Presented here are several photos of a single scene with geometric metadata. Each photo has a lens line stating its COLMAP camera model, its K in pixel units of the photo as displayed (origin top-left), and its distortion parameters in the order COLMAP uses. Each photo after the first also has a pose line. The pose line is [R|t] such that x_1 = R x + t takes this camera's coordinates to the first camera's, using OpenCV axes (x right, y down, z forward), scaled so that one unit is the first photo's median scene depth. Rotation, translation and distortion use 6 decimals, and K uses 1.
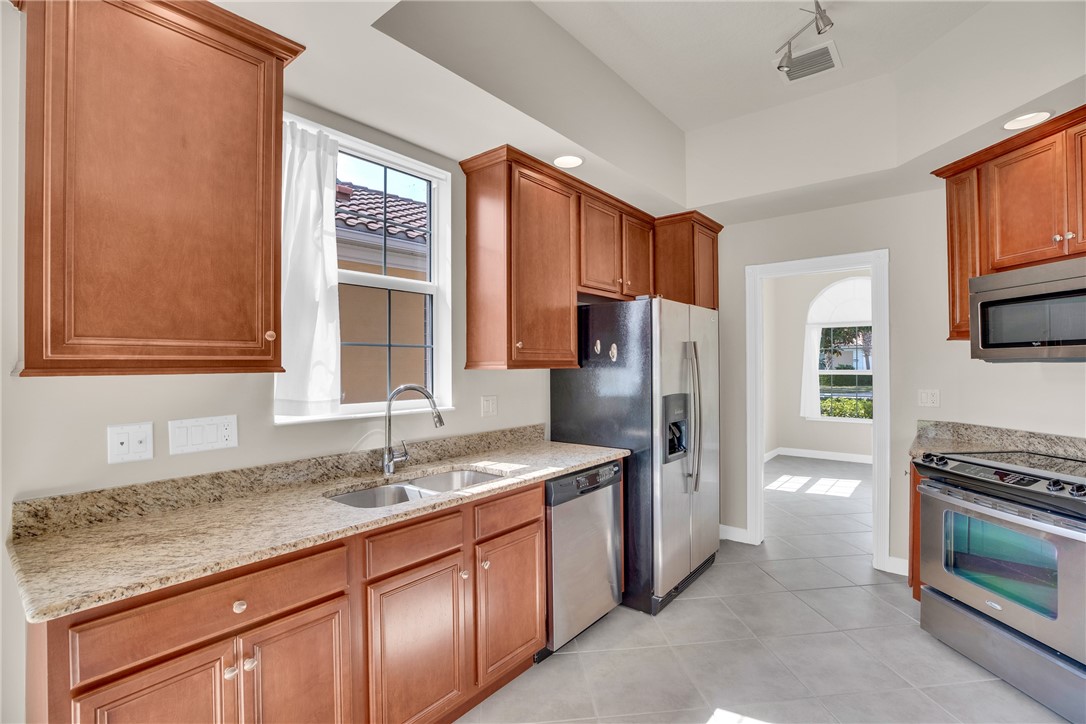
lens RADIAL K [[498.8, 0, 546.5], [0, 498.8, 360.1], [0, 0, 1]] dist [-0.035116, 0.008799]
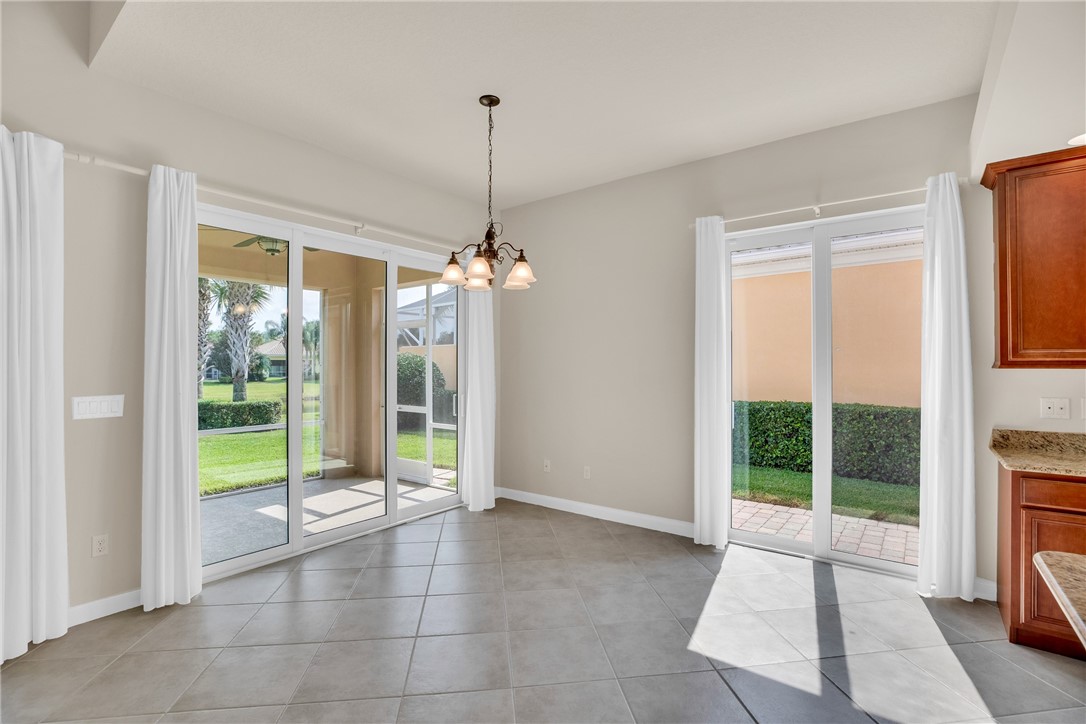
lens RADIAL K [[498.8, 0, 546.2], [0, 498.8, 362.6], [0, 0, 1]] dist [-0.035116, 0.008799]
pose [[0.034163, 0.004038, -0.999408, 0.525216], [0.010358, 0.999937, 0.004394, -0.011710], [0.999363, -0.010502, 0.034119, -0.561861]]
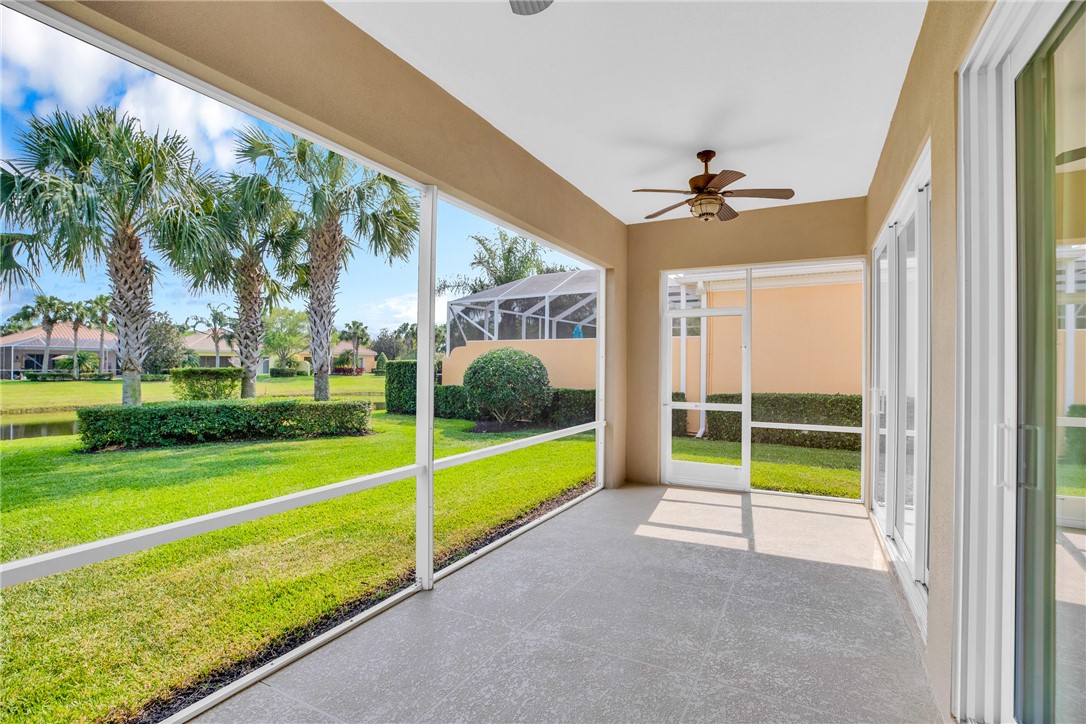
lens RADIAL K [[498.8, 0, 552.0], [0, 498.8, 363.5], [0, 0, 1]] dist [-0.035116, 0.008799]
pose [[0.192403, 0.006476, -0.981295, -0.013936], [-0.000301, 0.999979, 0.006540, 0.020853], [0.981316, -0.000963, 0.192401, -2.427028]]
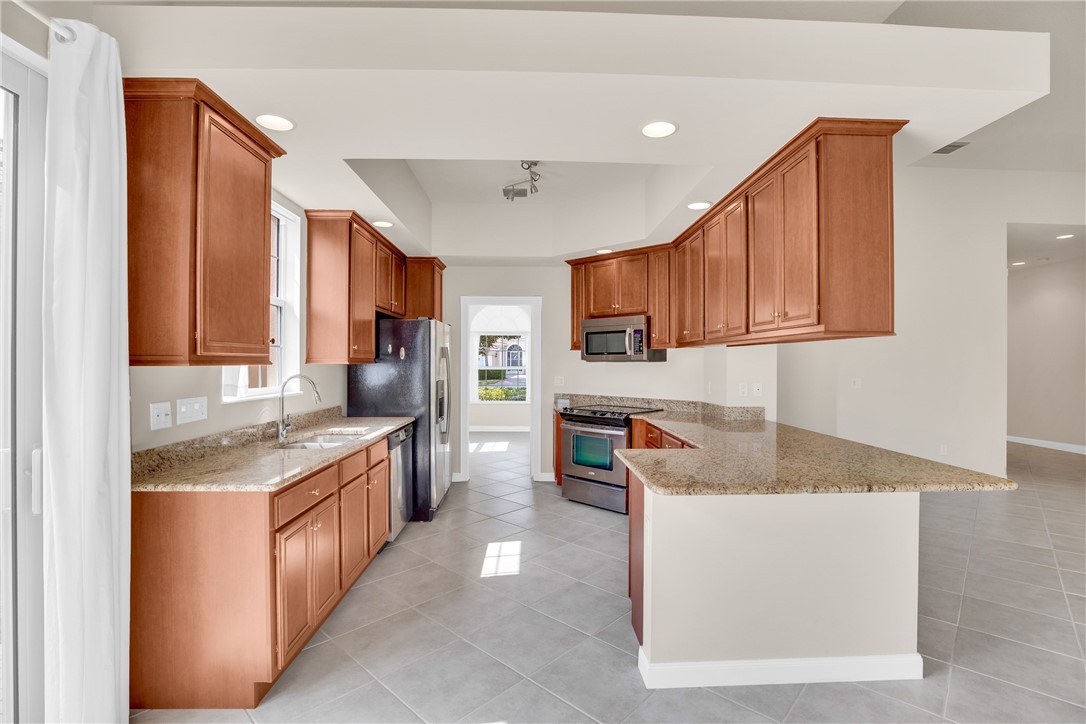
lens RADIAL K [[498.8, 0, 539.0], [0, 498.8, 359.6], [0, 0, 1]] dist [-0.035116, 0.008799]
pose [[0.767378, 0.010196, 0.641113, -0.603849], [-0.012622, 0.999920, -0.000794, -0.000125], [-0.641070, -0.007483, 0.767446, -0.484928]]
